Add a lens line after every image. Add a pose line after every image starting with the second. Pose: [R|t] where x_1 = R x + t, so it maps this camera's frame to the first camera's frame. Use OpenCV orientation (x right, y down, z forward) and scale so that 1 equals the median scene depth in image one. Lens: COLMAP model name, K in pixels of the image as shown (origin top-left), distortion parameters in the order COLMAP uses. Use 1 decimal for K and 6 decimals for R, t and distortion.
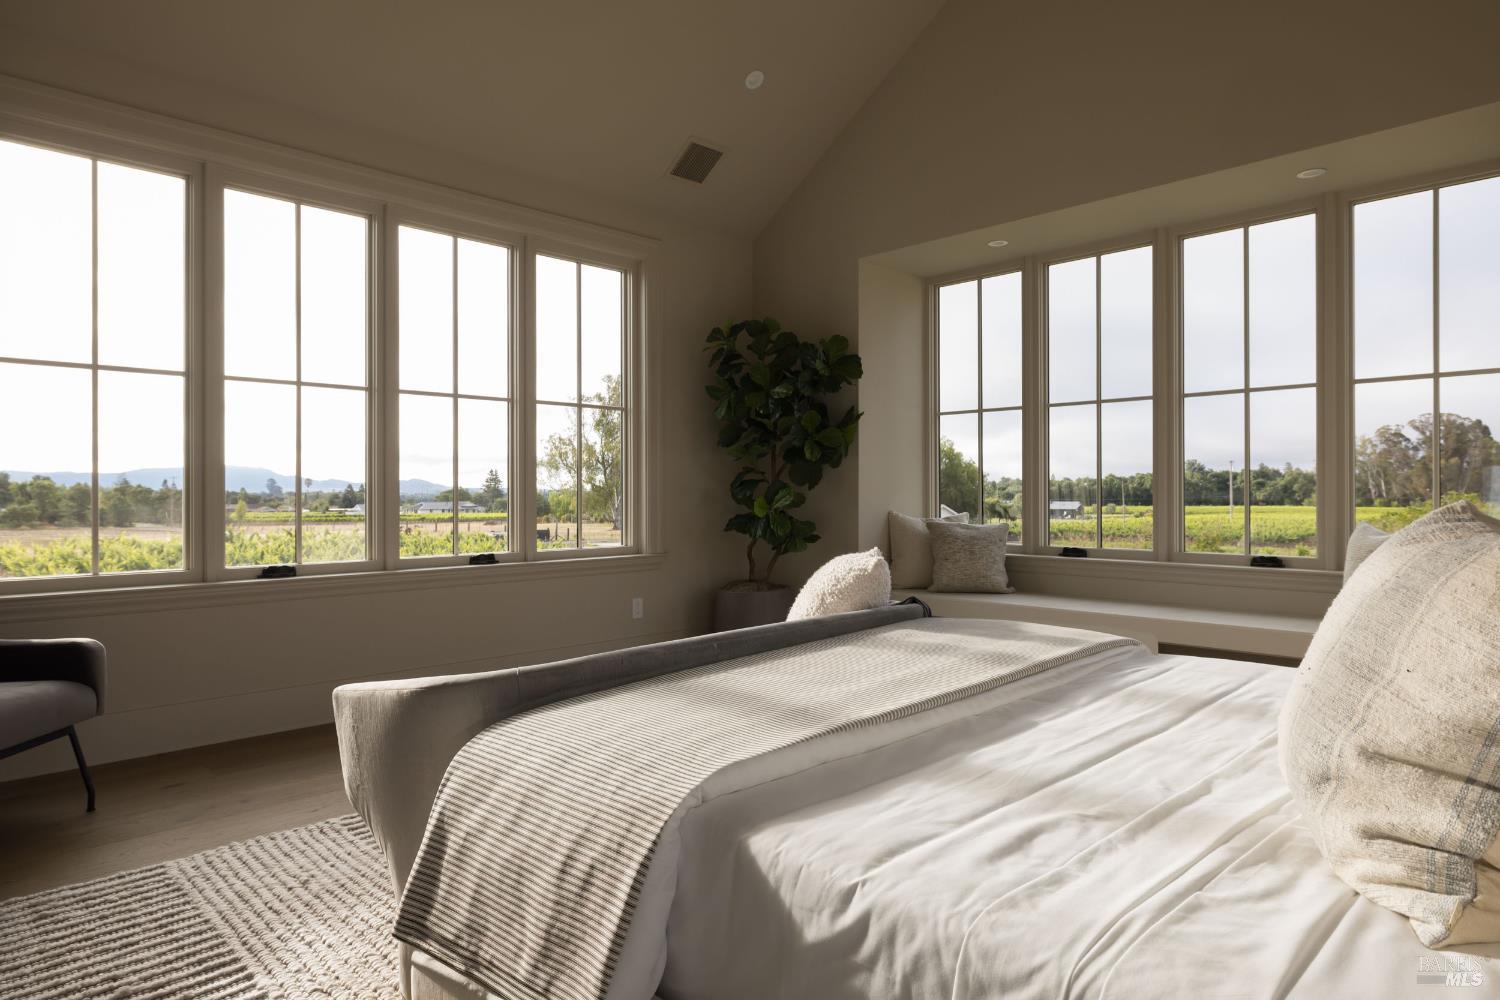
lens RADIAL K [[899.4, 0, 749.5], [0, 899.4, 497.0], [0, 0, 1]] dist [-0.008811, -0.000565]
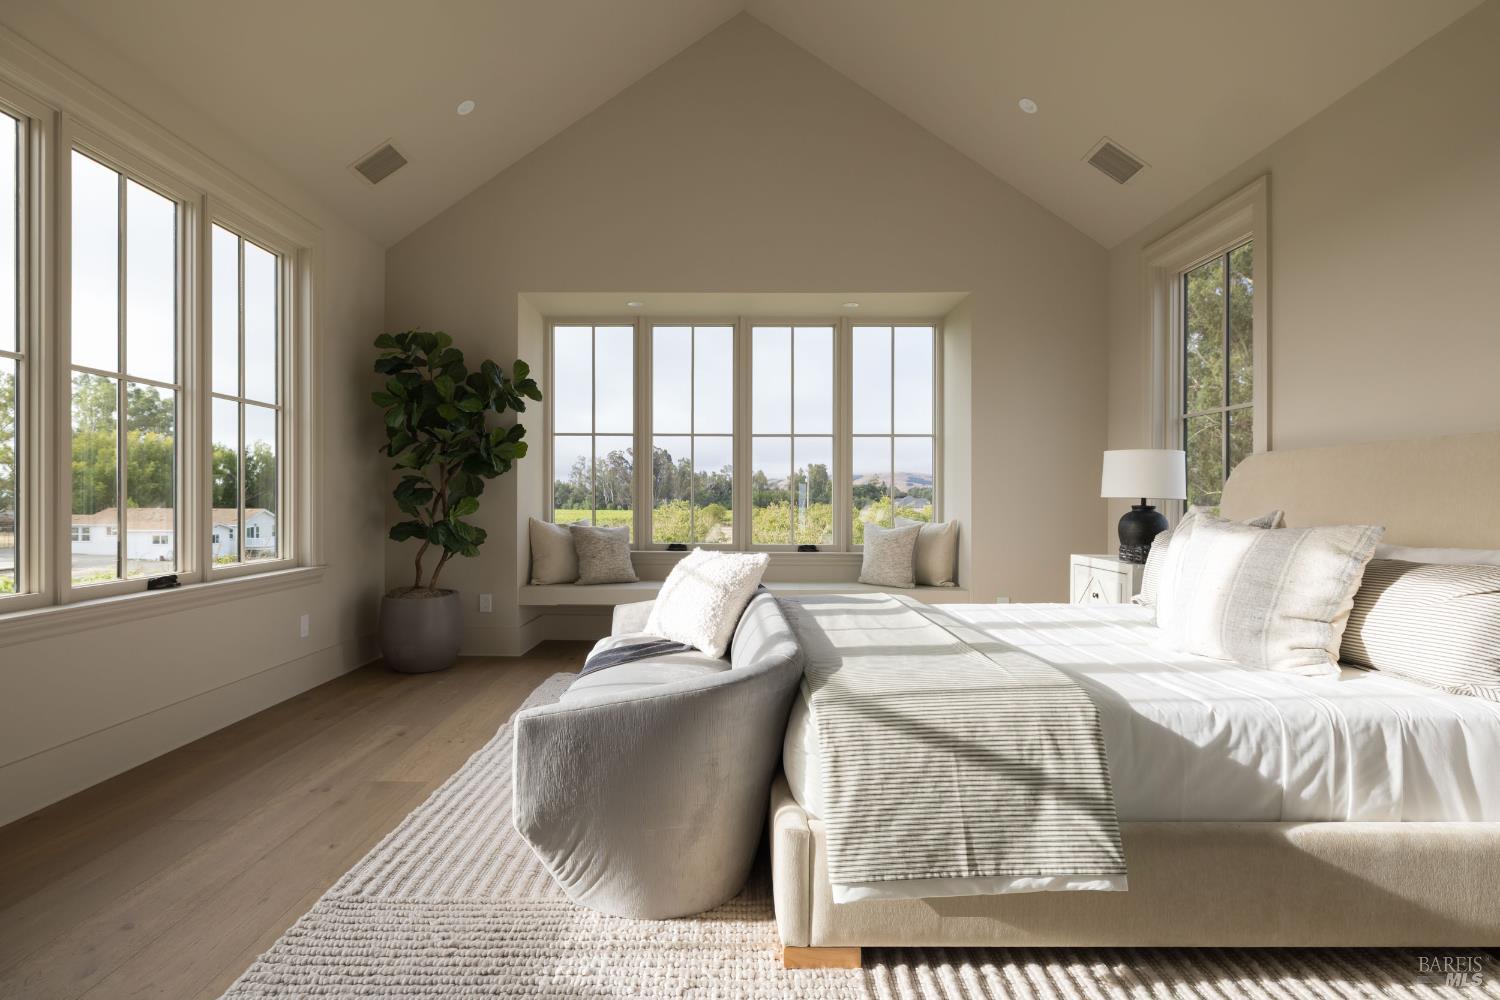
lens RADIAL K [[783.1, 0, 756.1], [0, 783.1, 504.9], [0, 0, 1]] dist [-0.010997, 0.000042]
pose [[0.697265, 0.001494, 0.716812, -0.390723], [-0.004223, 0.999989, 0.002024, -0.004240], [-0.716801, -0.004438, 0.697264, 0.114897]]
